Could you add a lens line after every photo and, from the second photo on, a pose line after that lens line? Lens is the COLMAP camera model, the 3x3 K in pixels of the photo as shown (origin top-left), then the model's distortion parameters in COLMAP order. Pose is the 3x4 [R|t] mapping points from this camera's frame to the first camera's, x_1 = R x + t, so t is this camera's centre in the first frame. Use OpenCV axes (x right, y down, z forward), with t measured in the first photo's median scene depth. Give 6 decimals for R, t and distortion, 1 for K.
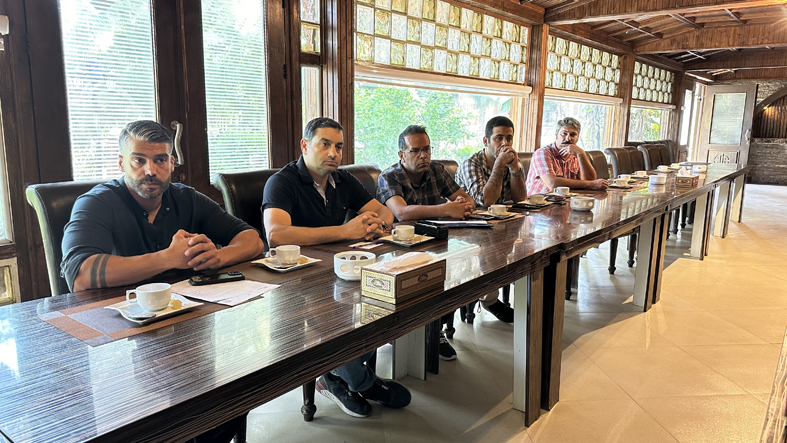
lens RADIAL K [[553.1, 0, 395.5], [0, 553.1, 221.3], [0, 0, 1]] dist [0.105977, -0.138415]
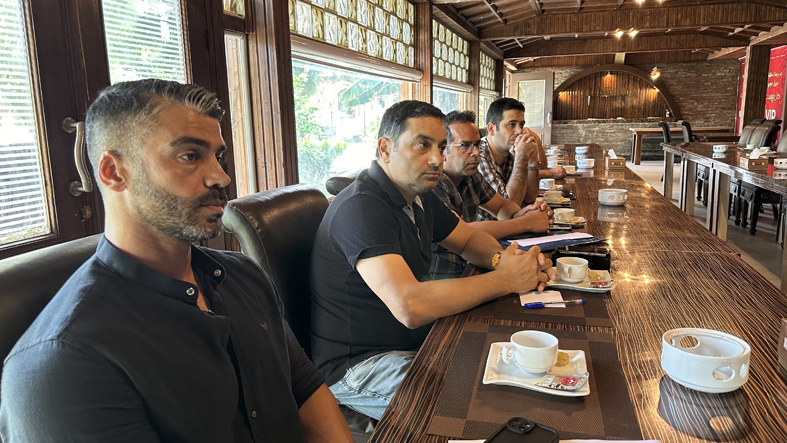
lens RADIAL K [[553.1, 0, 395.5], [0, 553.1, 221.3], [0, 0, 1]] dist [0.105977, -0.138415]
pose [[0.926388, -0.103782, 0.361987, -0.152462], [0.099467, 0.994571, 0.030590, -0.028218], [-0.363196, 0.007667, 0.931681, 0.168455]]
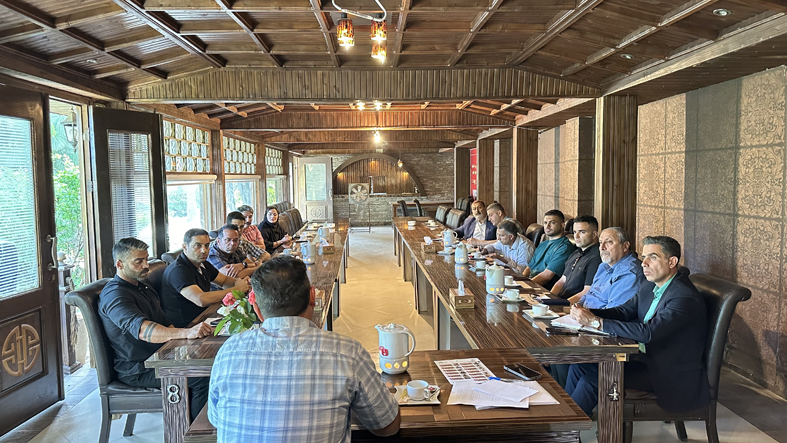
lens RADIAL K [[553.1, 0, 395.5], [0, 553.1, 221.3], [0, 0, 1]] dist [0.105977, -0.138415]
pose [[0.750904, -0.084040, 0.655043, -0.314344], [0.142233, 0.989173, -0.036139, -0.023857], [-0.644914, 0.120305, 0.754727, -0.258680]]
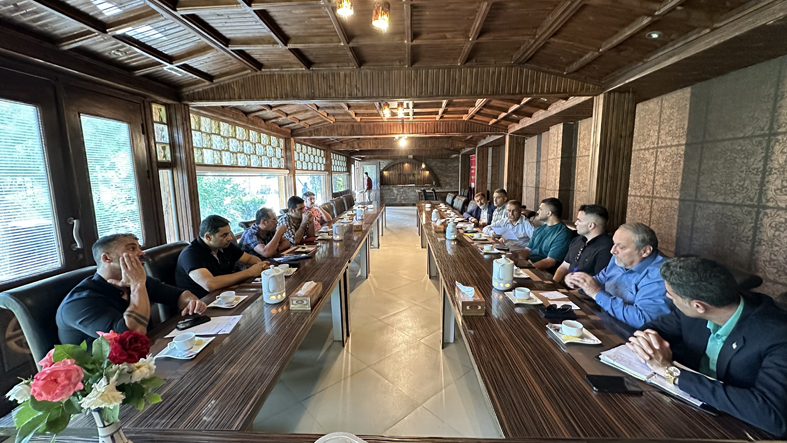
lens RADIAL K [[315.8, 0, 393.5], [0, 315.8, 221.5], [0, 0, 1]] dist [0.002134, 0.000465]
pose [[0.810404, -0.110778, 0.575303, -0.099239], [0.126038, 0.991934, 0.013458, -0.039900], [-0.572153, 0.061603, 0.817830, -0.052694]]
